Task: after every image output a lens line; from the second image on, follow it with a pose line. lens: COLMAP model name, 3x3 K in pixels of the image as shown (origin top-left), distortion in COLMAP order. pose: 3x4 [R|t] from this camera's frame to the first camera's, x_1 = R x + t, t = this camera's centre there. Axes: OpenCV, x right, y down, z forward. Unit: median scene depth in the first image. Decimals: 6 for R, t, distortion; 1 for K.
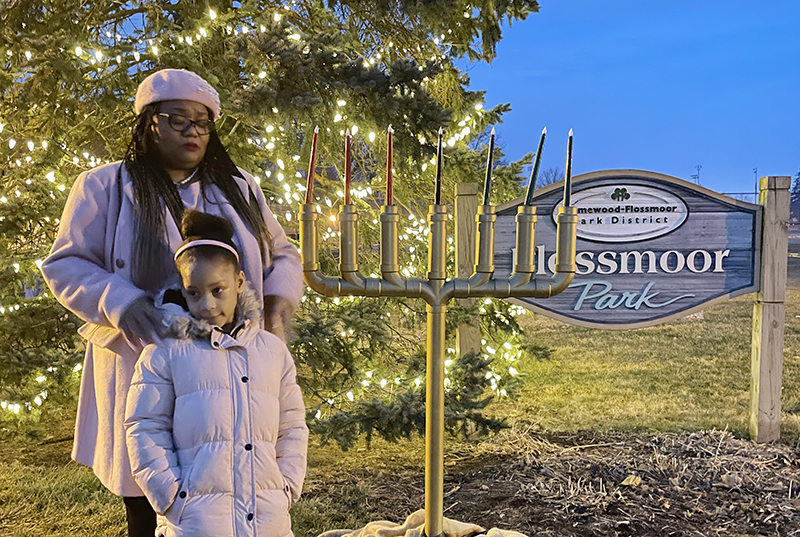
lens RADIAL K [[722.0, 0, 397.6], [0, 722.0, 297.2], [0, 0, 1]] dist [0.051300, -0.009987]
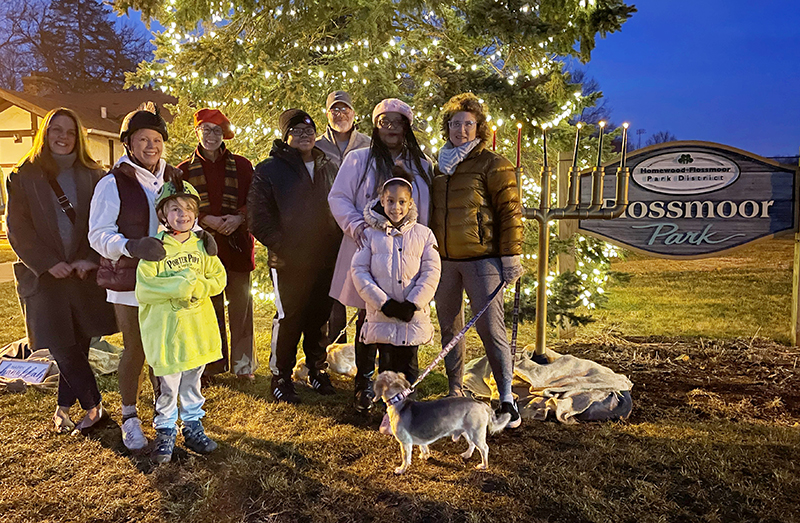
lens RADIAL K [[712.6, 0, 356.4], [0, 712.6, 250.5], [0, 0, 1]] dist [0.074650, -0.110822]
pose [[0.980717, 0.017207, -0.194673, -0.028639], [-0.020114, 0.999714, -0.012966, 0.057312], [0.194394, 0.016631, 0.980783, -0.423775]]
